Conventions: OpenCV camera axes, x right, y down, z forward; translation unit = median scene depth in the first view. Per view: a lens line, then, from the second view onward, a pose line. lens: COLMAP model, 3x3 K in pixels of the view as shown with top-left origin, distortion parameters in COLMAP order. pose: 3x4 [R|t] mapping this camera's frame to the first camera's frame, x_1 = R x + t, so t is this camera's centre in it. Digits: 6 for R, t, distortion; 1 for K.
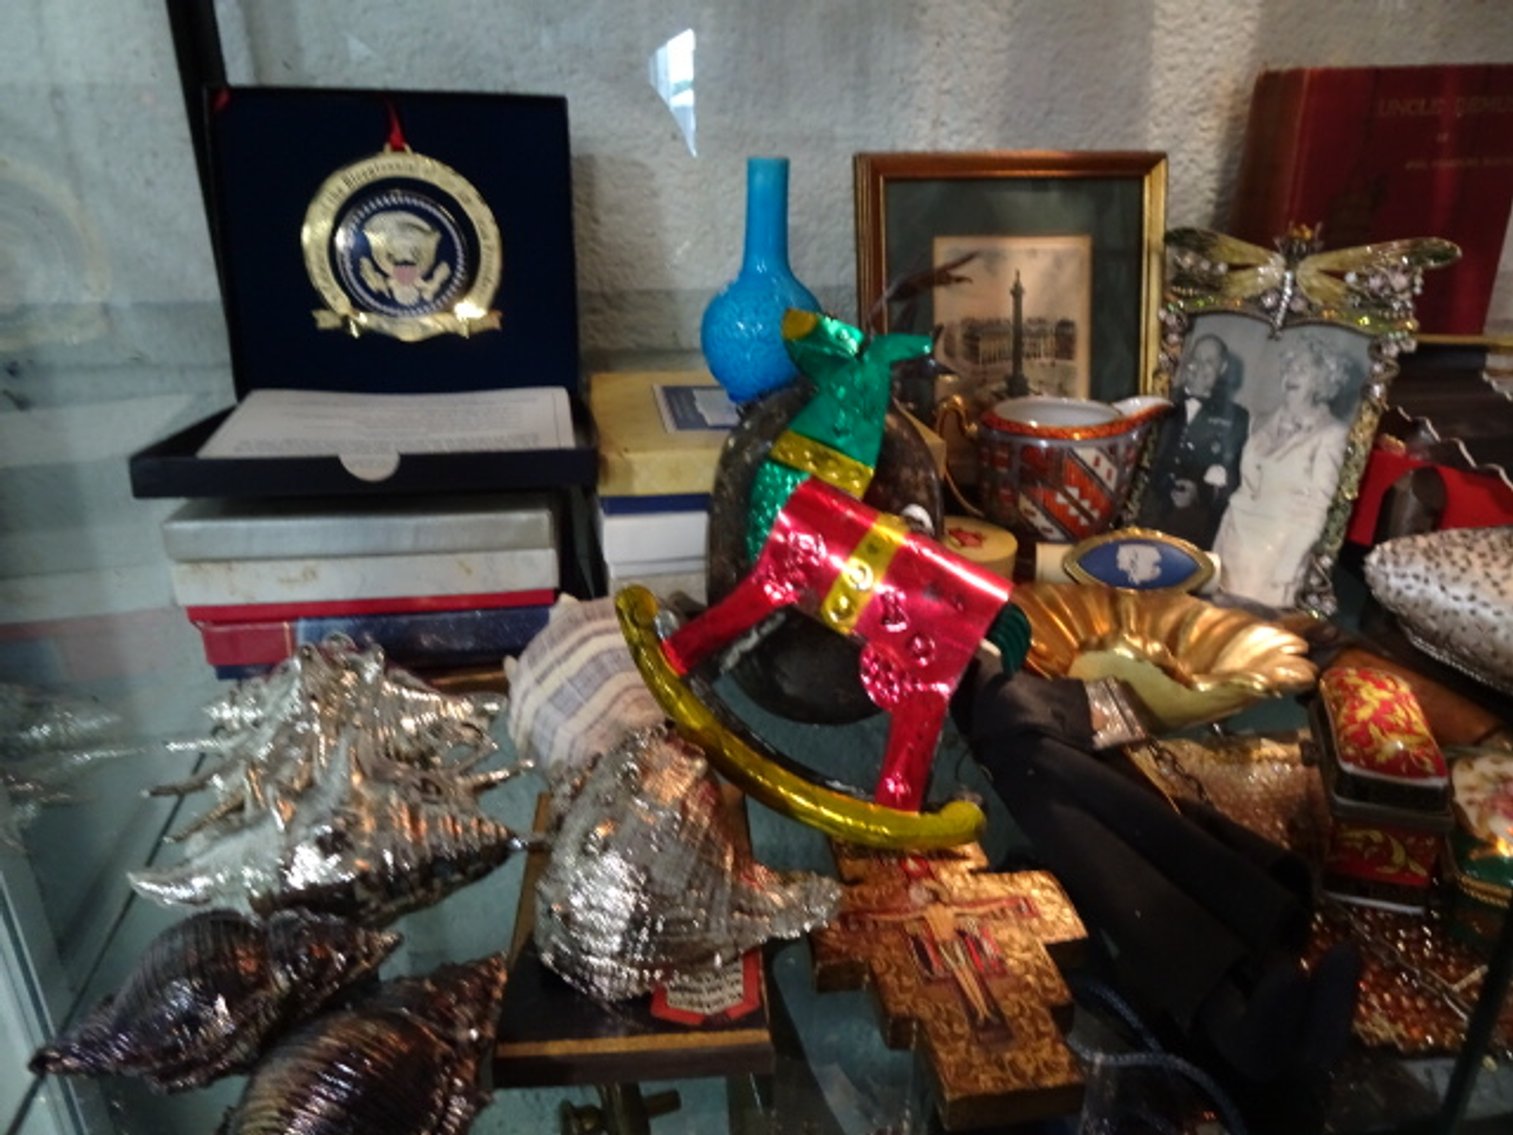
lens RADIAL K [[1071.7, 0, 761.7], [0, 1071.7, 568.7], [0, 0, 1]] dist [0.009953, -0.003514]
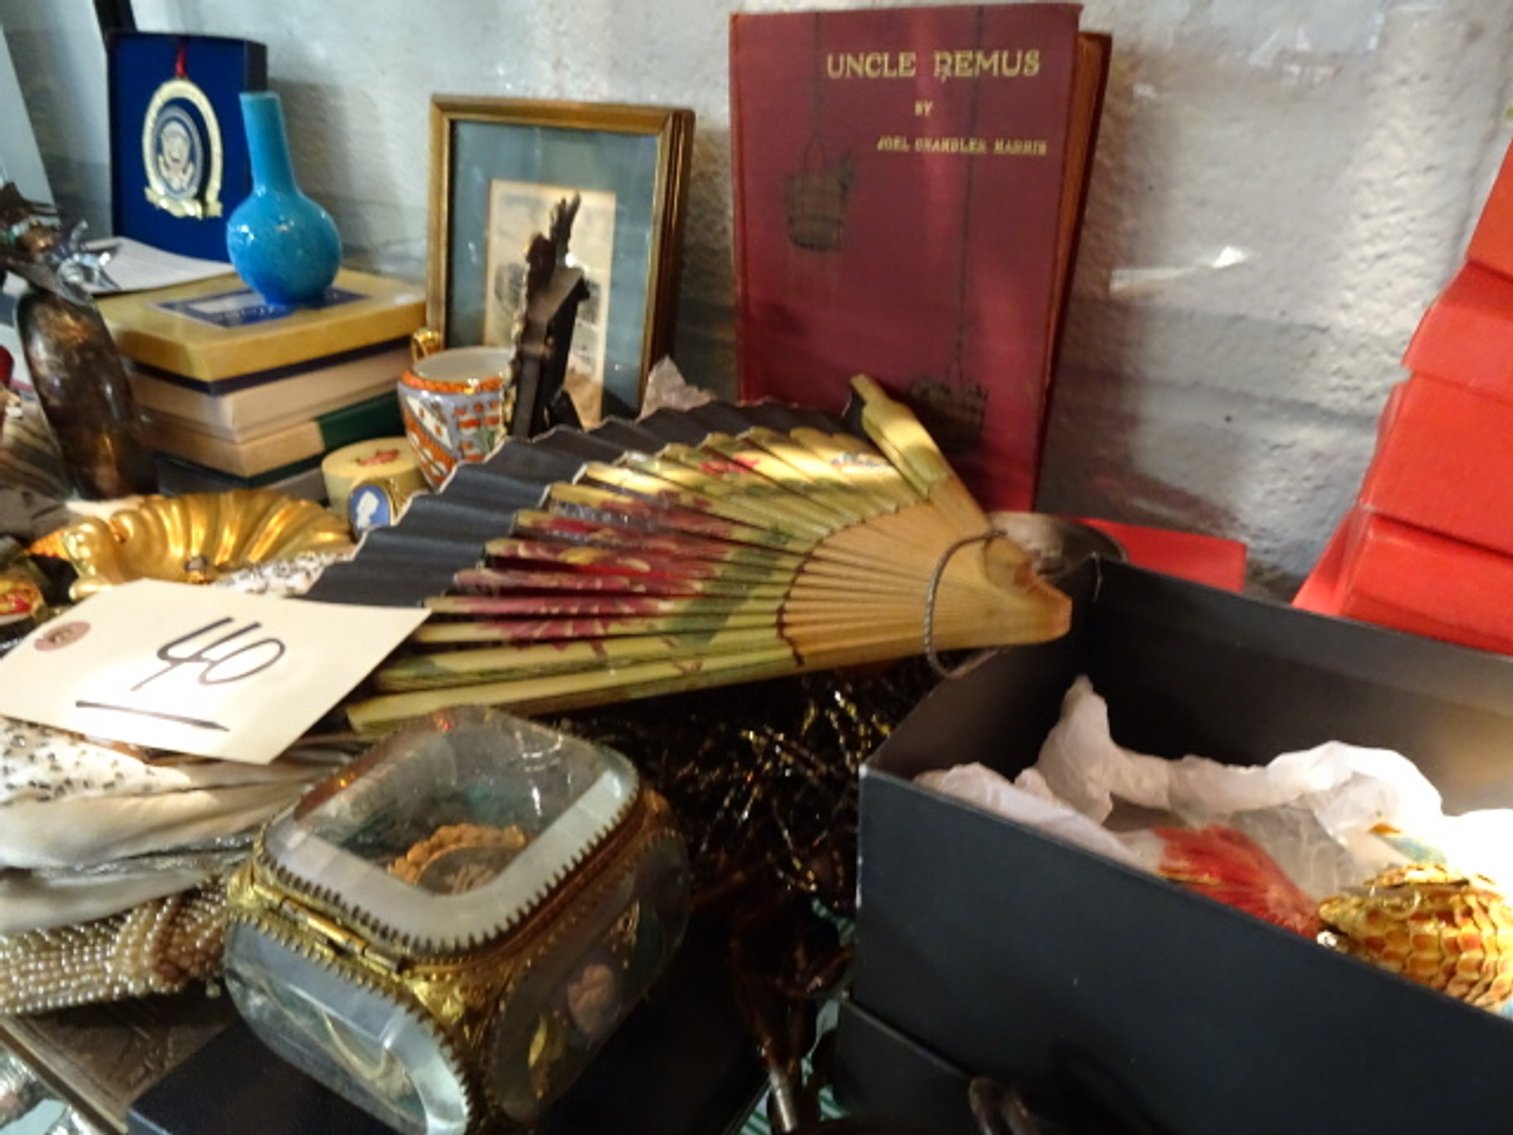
lens RADIAL K [[1071.7, 0, 761.7], [0, 1071.7, 568.7], [0, 0, 1]] dist [0.009953, -0.003514]
pose [[0.711694, 0.320051, -0.625347, 1.092447], [-0.271988, 0.946297, 0.174768, -0.200567], [0.647699, 0.045706, 0.760524, 0.386738]]
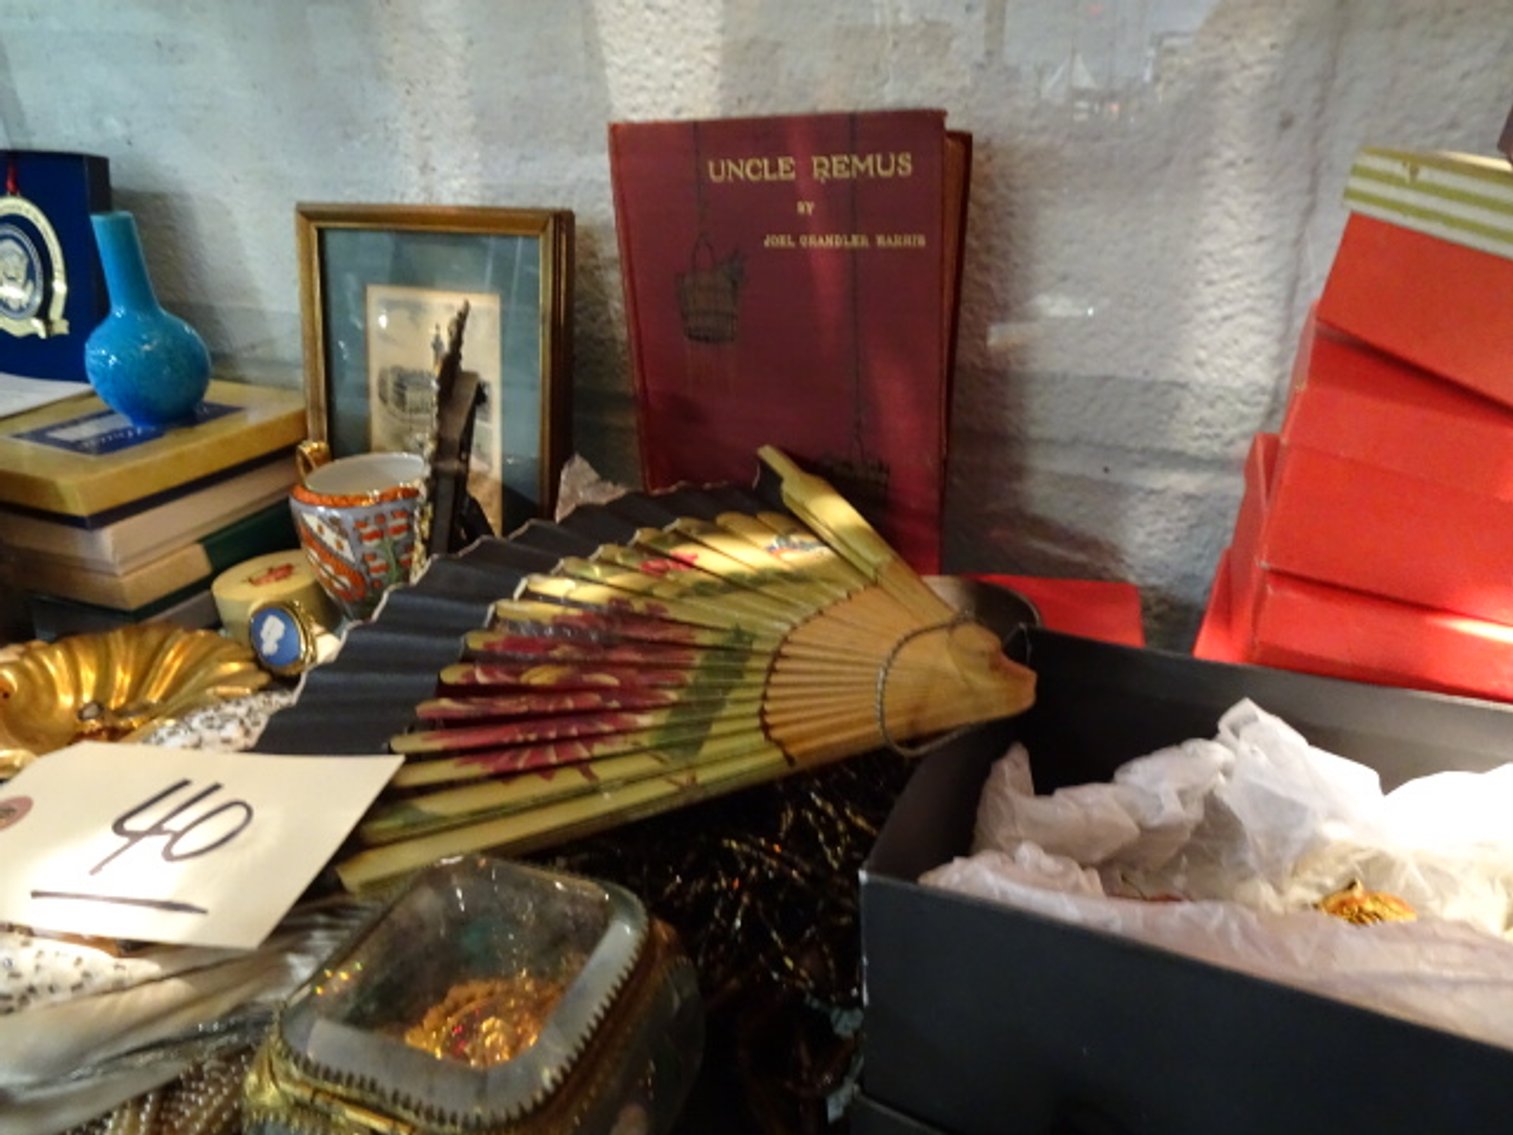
lens RADIAL K [[1071.7, 0, 761.7], [0, 1071.7, 568.7], [0, 0, 1]] dist [0.009953, -0.003514]
pose [[0.811006, 0.222351, -0.541137, 1.062516], [-0.194066, 0.974835, 0.109707, -0.224874], [0.551913, 0.016044, 0.833747, 0.345674]]
